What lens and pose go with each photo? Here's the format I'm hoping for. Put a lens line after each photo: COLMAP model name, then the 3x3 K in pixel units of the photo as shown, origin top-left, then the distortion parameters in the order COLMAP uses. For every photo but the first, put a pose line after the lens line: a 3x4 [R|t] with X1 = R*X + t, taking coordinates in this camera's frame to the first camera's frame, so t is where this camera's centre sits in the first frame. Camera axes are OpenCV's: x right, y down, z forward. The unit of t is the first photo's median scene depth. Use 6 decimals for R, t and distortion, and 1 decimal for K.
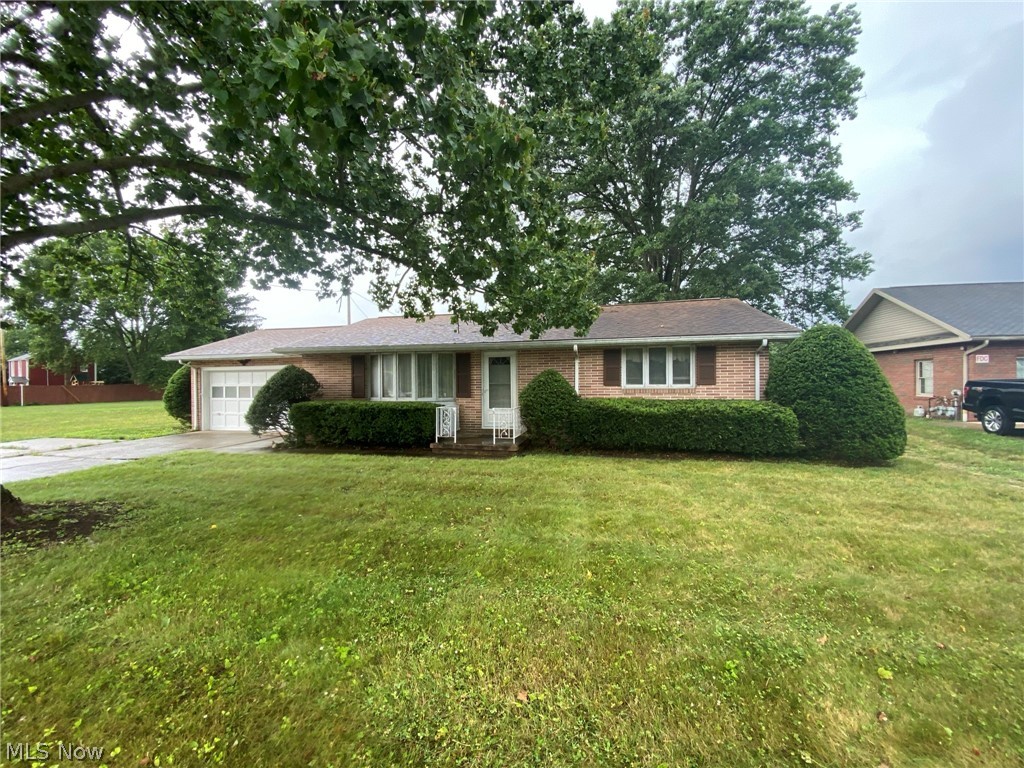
lens RADIAL K [[412.9, 0, 510.4], [0, 412.9, 384.4], [0, 0, 1]] dist [0.025389, -0.022267]
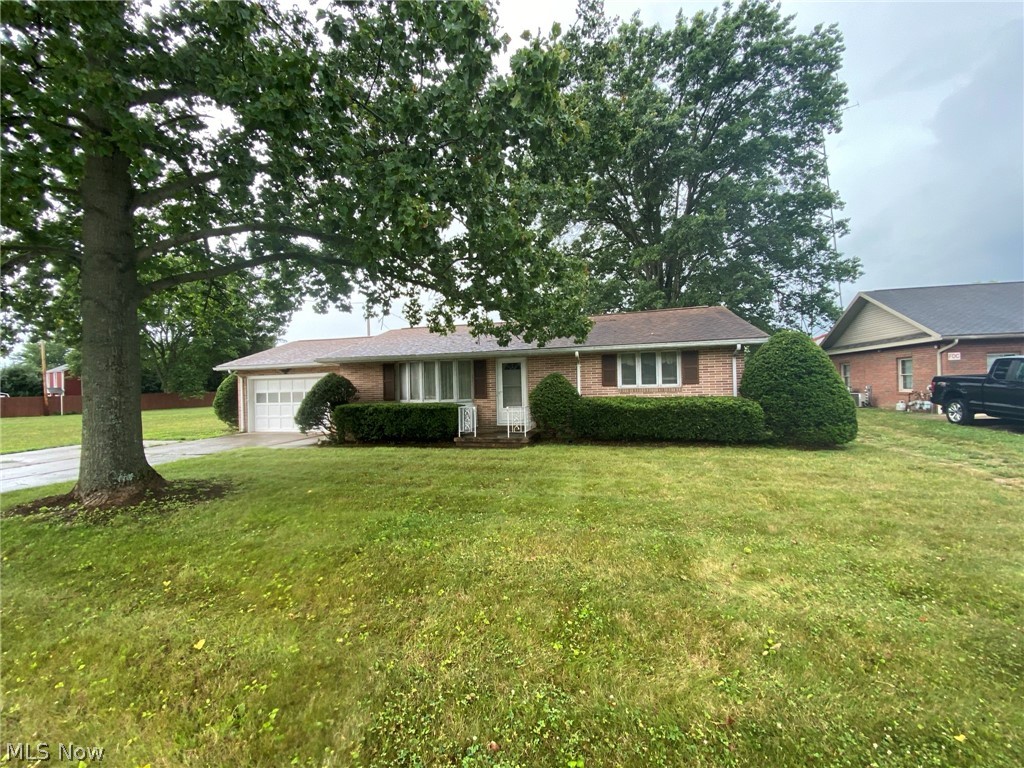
lens RADIAL K [[412.9, 0, 510.4], [0, 412.9, 384.4], [0, 0, 1]] dist [0.025389, -0.022267]
pose [[0.999598, -0.016468, -0.023079, -0.003571], [0.016268, 0.999829, -0.008830, 0.003917], [0.023220, 0.008451, 0.999695, -0.161447]]
